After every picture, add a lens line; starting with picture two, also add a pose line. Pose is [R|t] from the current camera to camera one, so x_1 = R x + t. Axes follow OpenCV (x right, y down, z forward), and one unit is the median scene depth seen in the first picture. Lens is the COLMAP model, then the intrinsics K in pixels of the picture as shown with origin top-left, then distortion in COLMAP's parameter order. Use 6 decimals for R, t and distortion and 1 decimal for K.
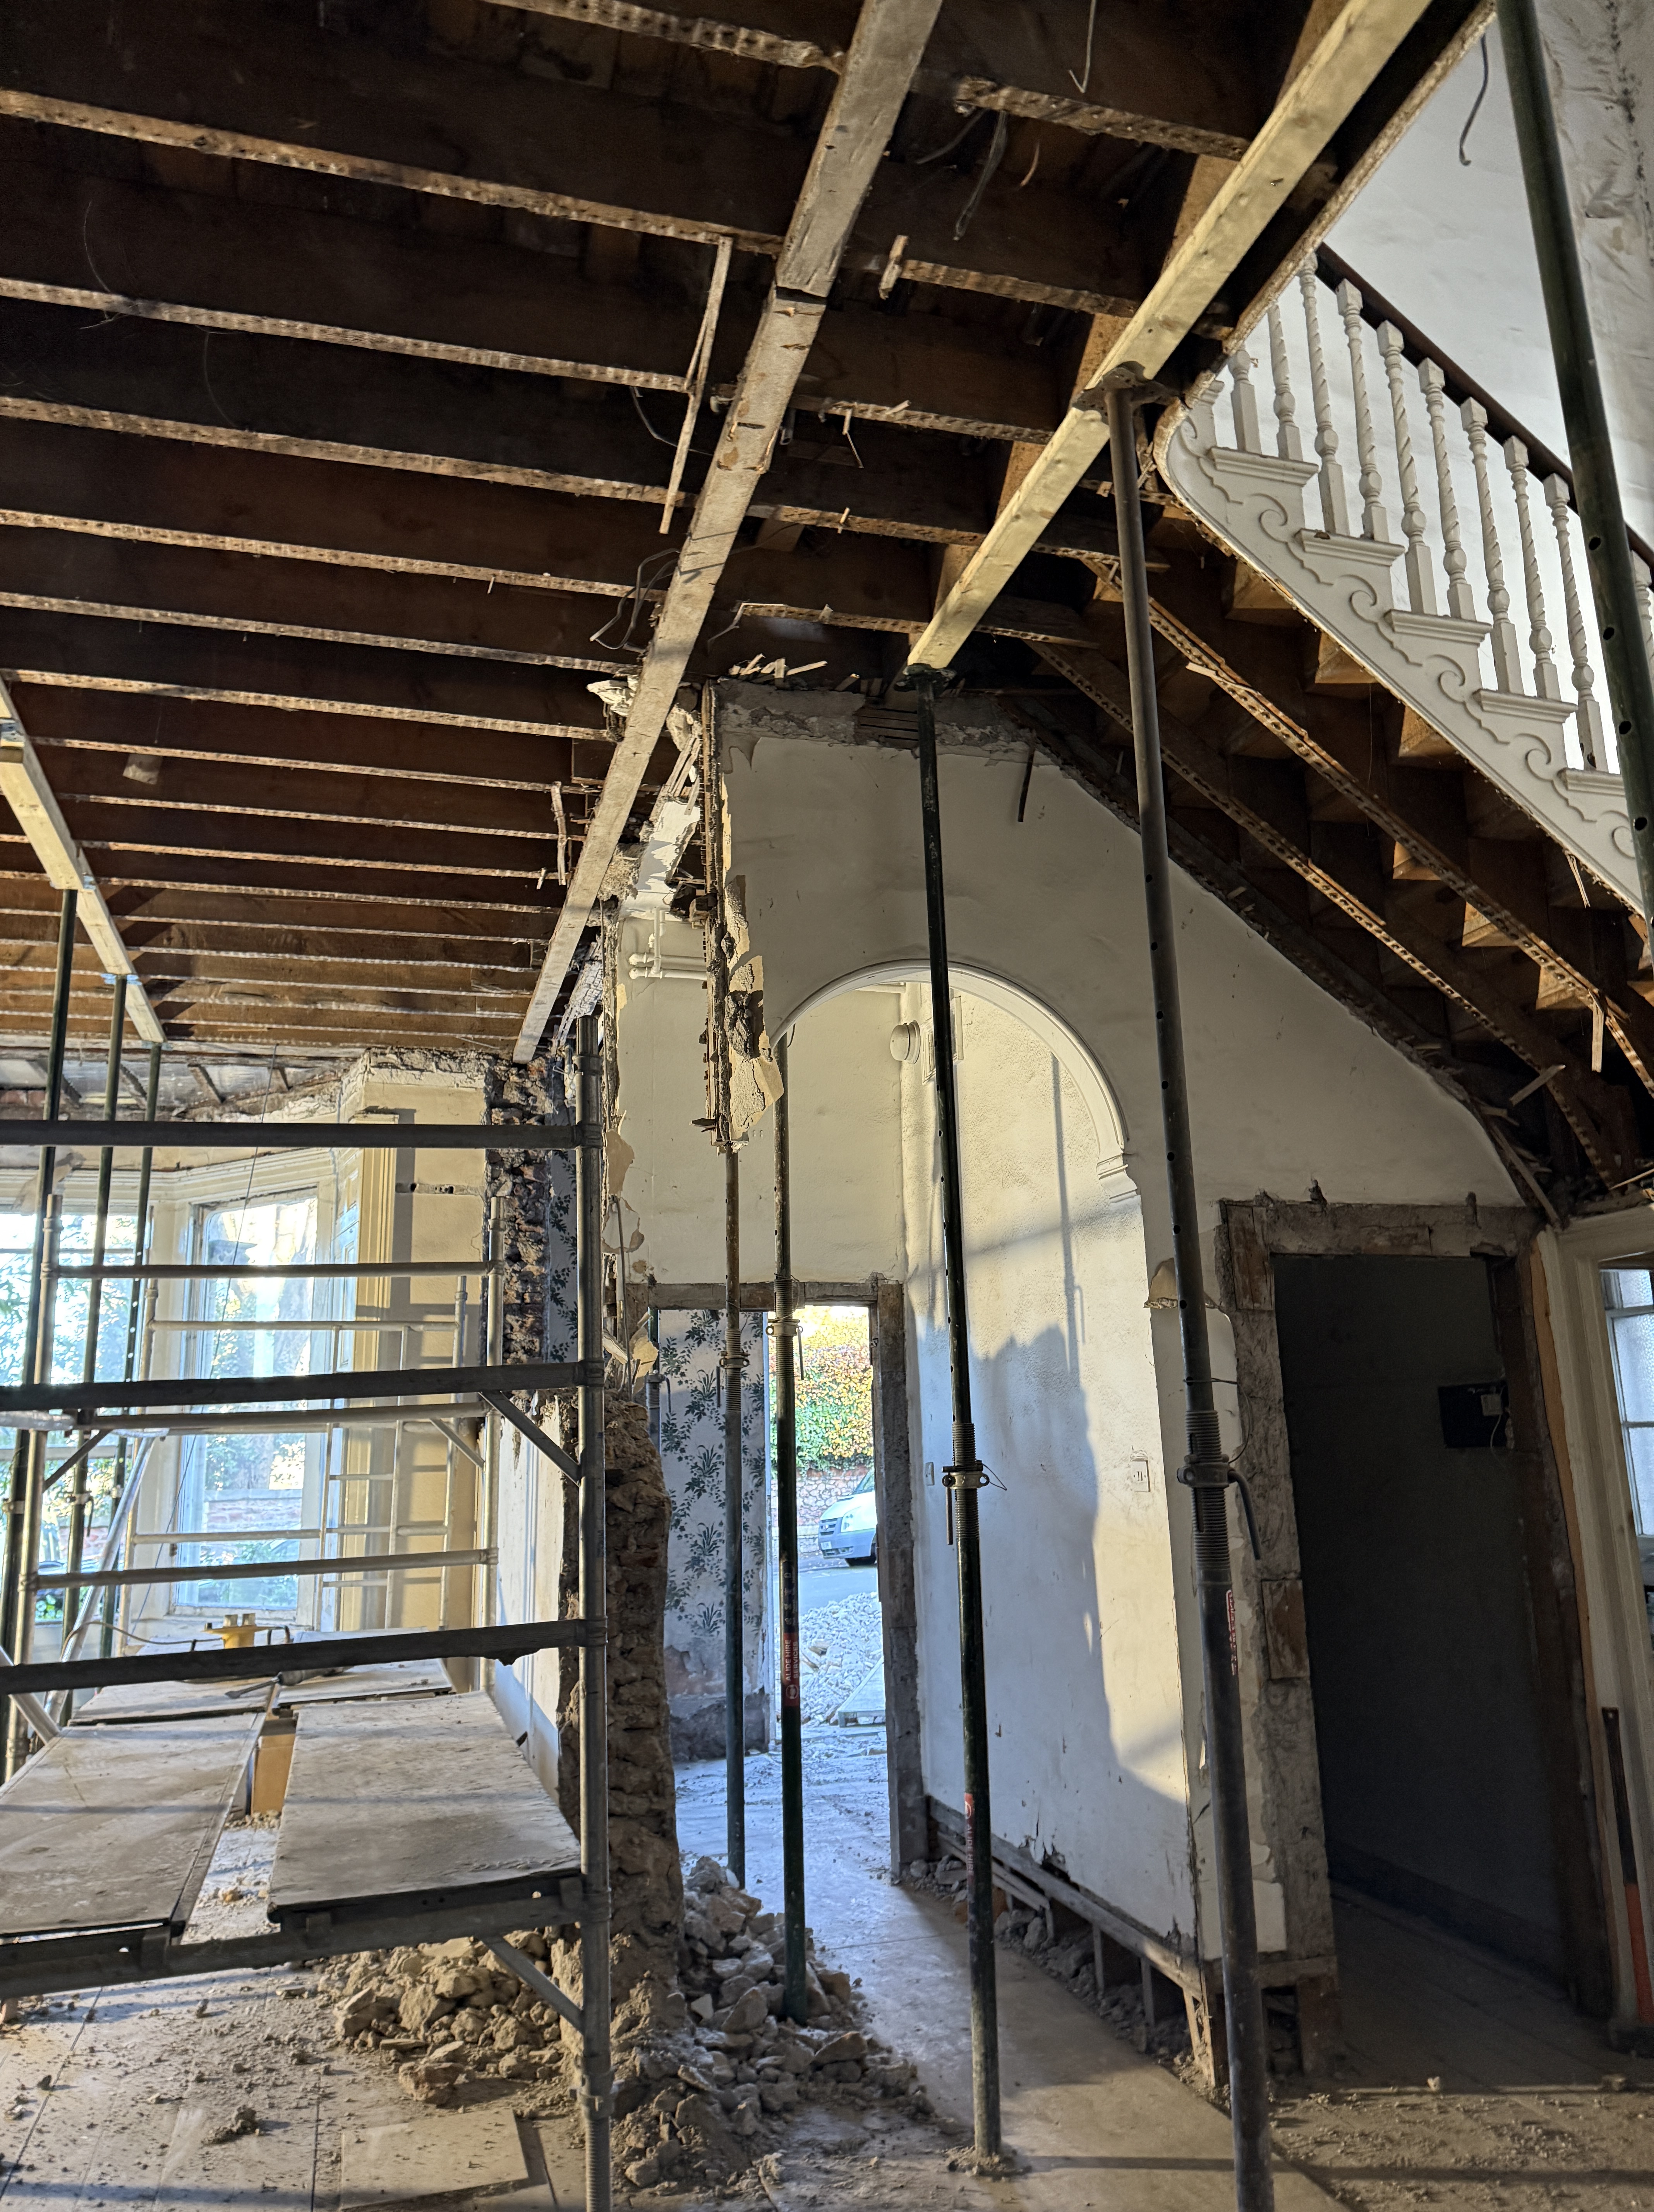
lens RADIAL K [[1548.5, 0, 826.5], [0, 1548.5, 1110.2], [0, 0, 1]] dist [0.058234, -0.063485]
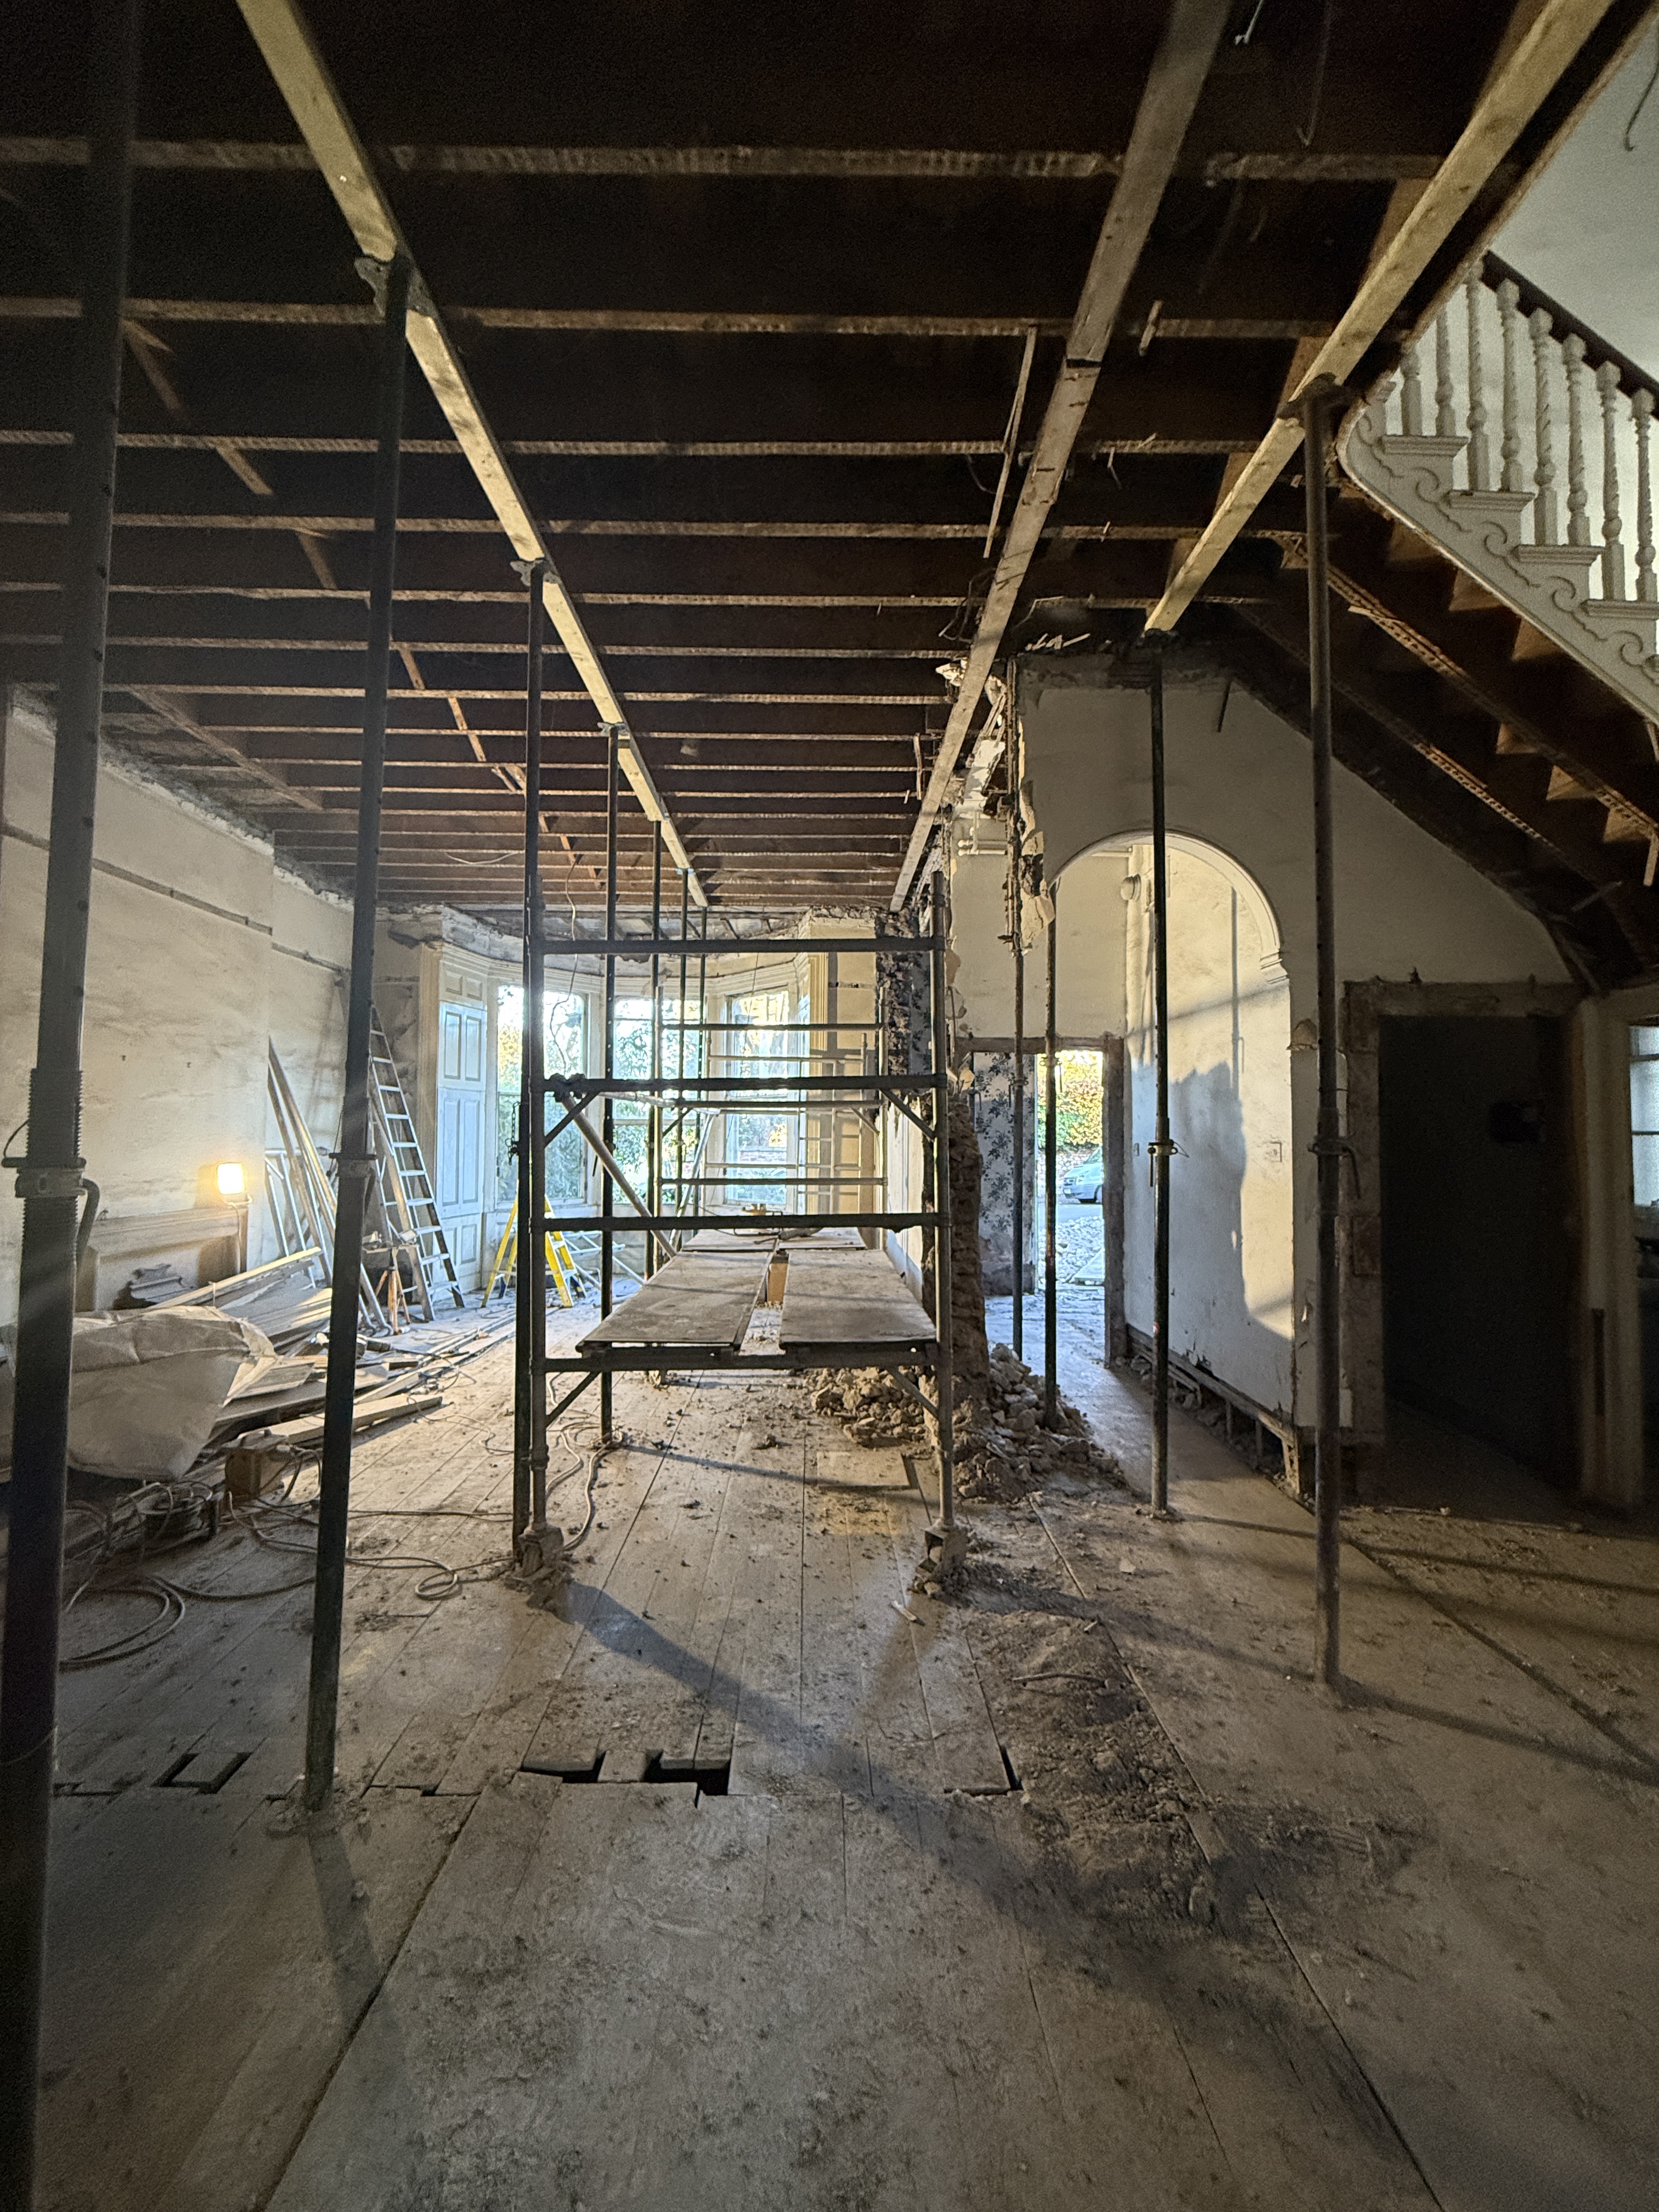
lens RADIAL K [[873.3, 0, 829.5], [0, 873.3, 1106.0], [0, 0, 1]] dist [0.001105, -0.000306]
pose [[0.964519, 0.025466, -0.262782, -0.009756], [0.022257, 0.983951, 0.177047, 0.015938], [0.263074, -0.176613, 0.948472, 0.019651]]
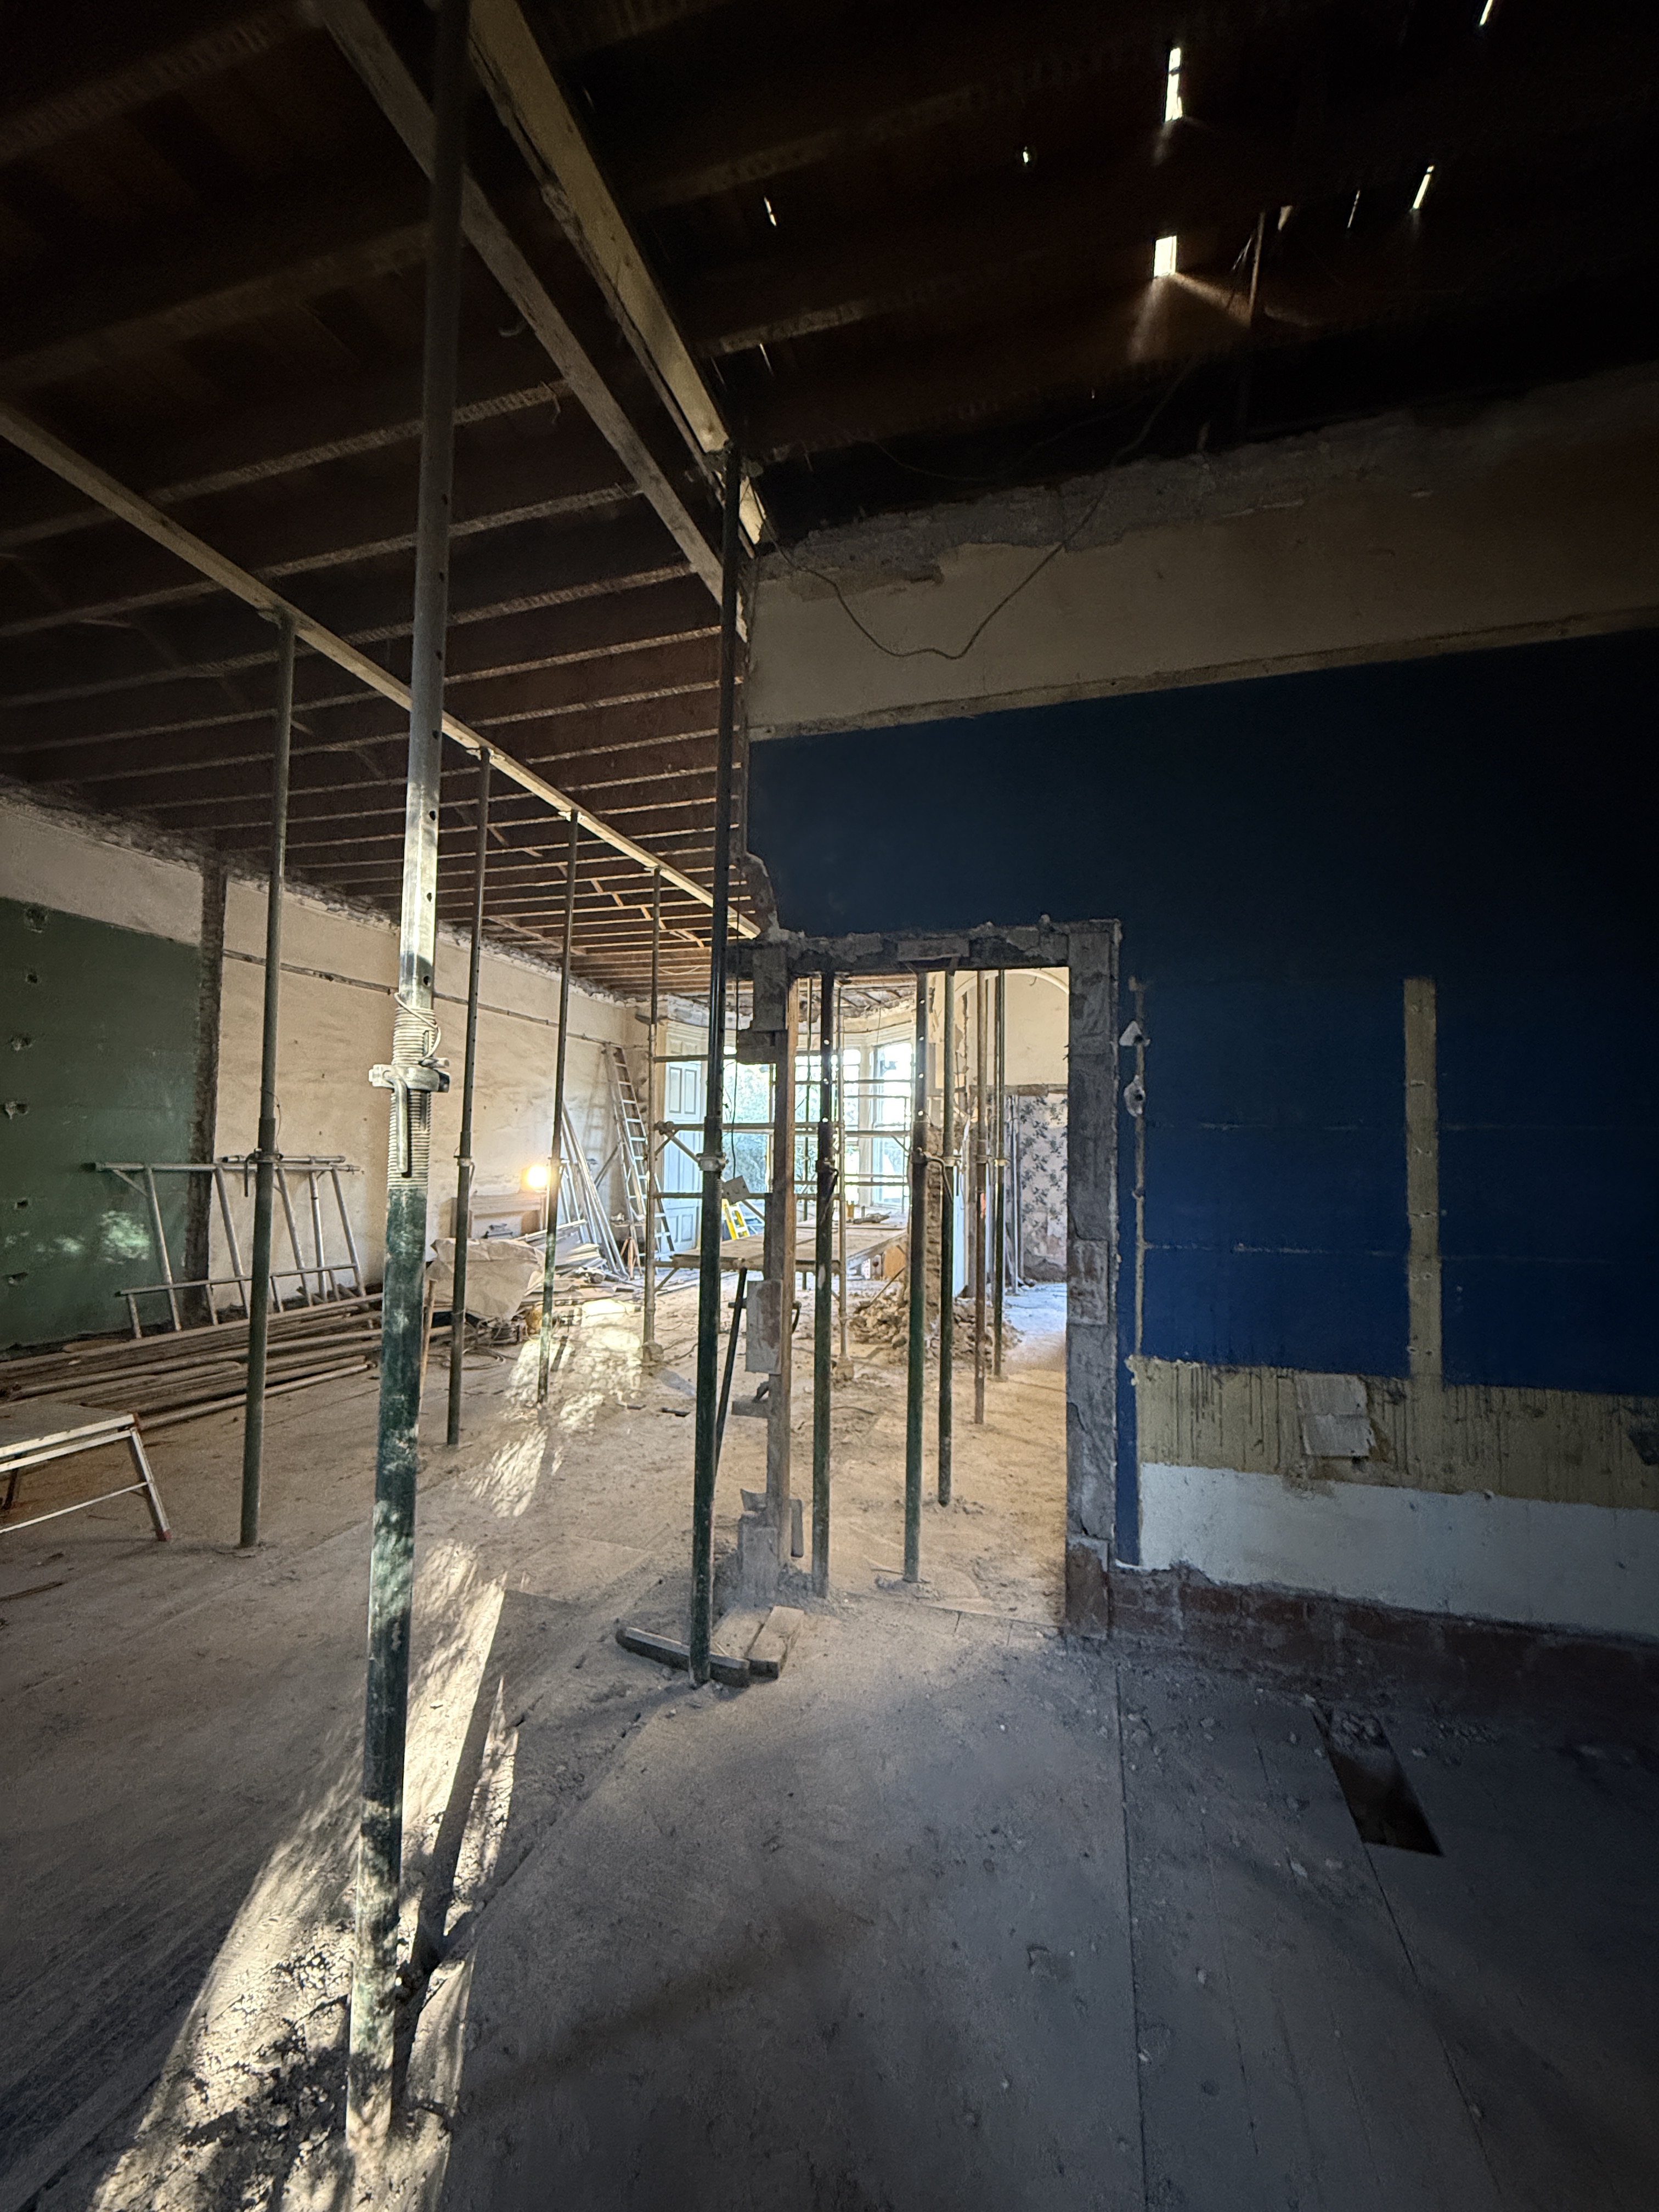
lens RADIAL K [[873.3, 0, 829.5], [0, 873.3, 1106.0], [0, 0, 1]] dist [0.001105, -0.000306]
pose [[0.840784, 0.009856, -0.541280, 0.594705], [0.078165, 0.987147, 0.139392, -0.091457], [0.535697, -0.159508, 0.829208, -0.399940]]
